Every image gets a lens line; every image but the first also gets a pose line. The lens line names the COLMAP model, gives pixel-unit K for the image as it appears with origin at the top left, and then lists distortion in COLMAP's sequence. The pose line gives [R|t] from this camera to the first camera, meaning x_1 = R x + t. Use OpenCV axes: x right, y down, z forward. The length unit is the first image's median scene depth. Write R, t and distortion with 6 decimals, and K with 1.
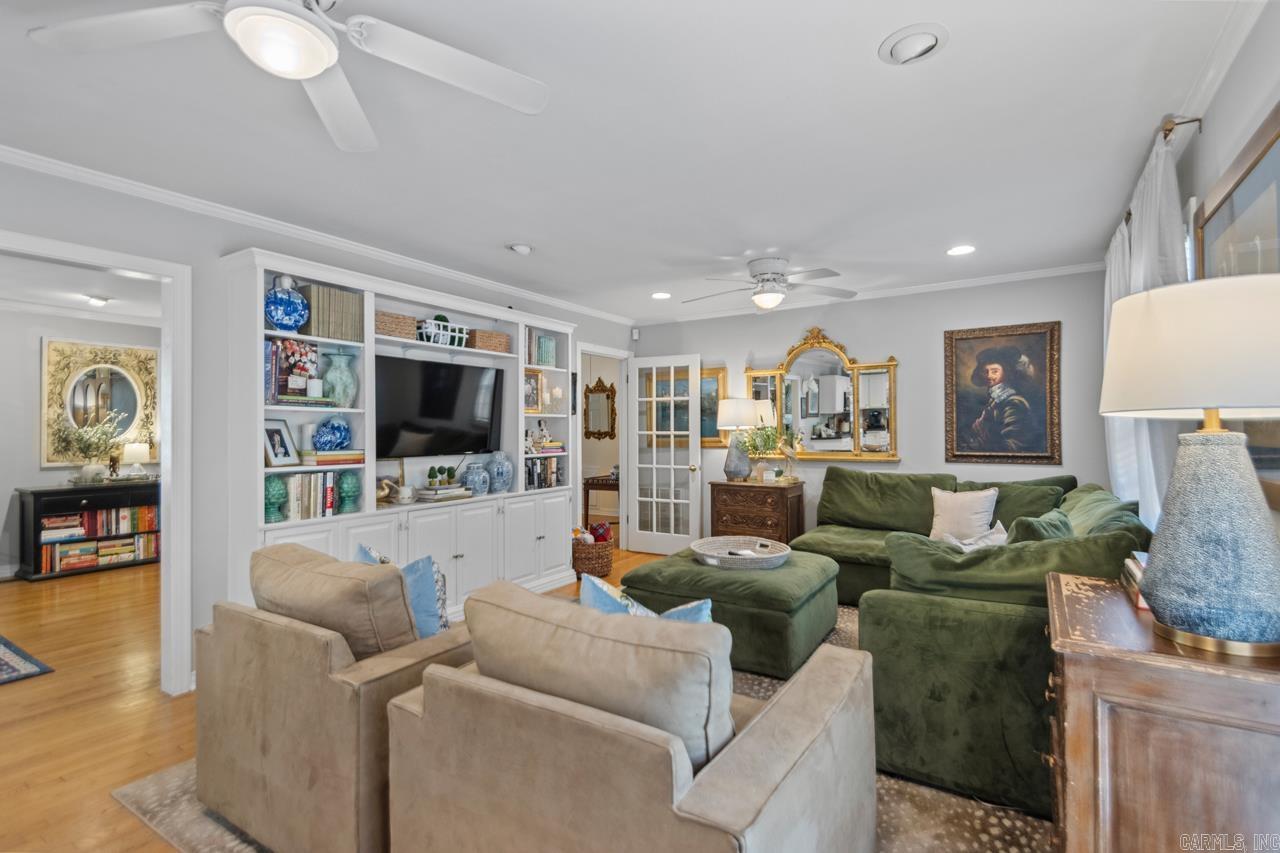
lens RADIAL K [[597.9, 0, 636.2], [0, 597.9, 424.6], [0, 0, 1]] dist [0.017162, -0.002879]
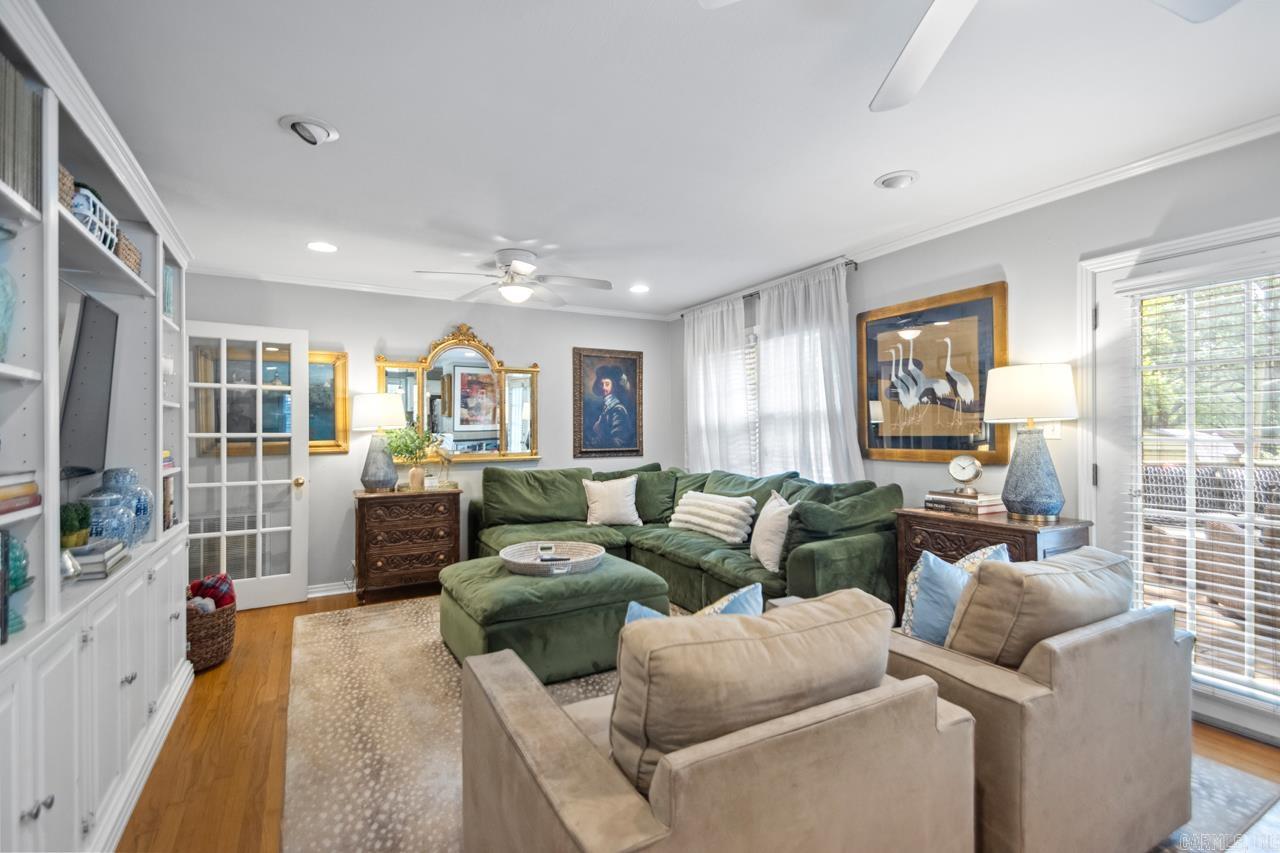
lens RADIAL K [[597.9, 0, 646.0], [0, 597.9, 430.2], [0, 0, 1]] dist [0.017162, -0.002879]
pose [[0.455463, 0.002338, 0.890252, -0.470884], [-0.005483, 0.999985, 0.000179, 0.007115], [-0.890238, -0.004963, 0.455469, 0.336201]]
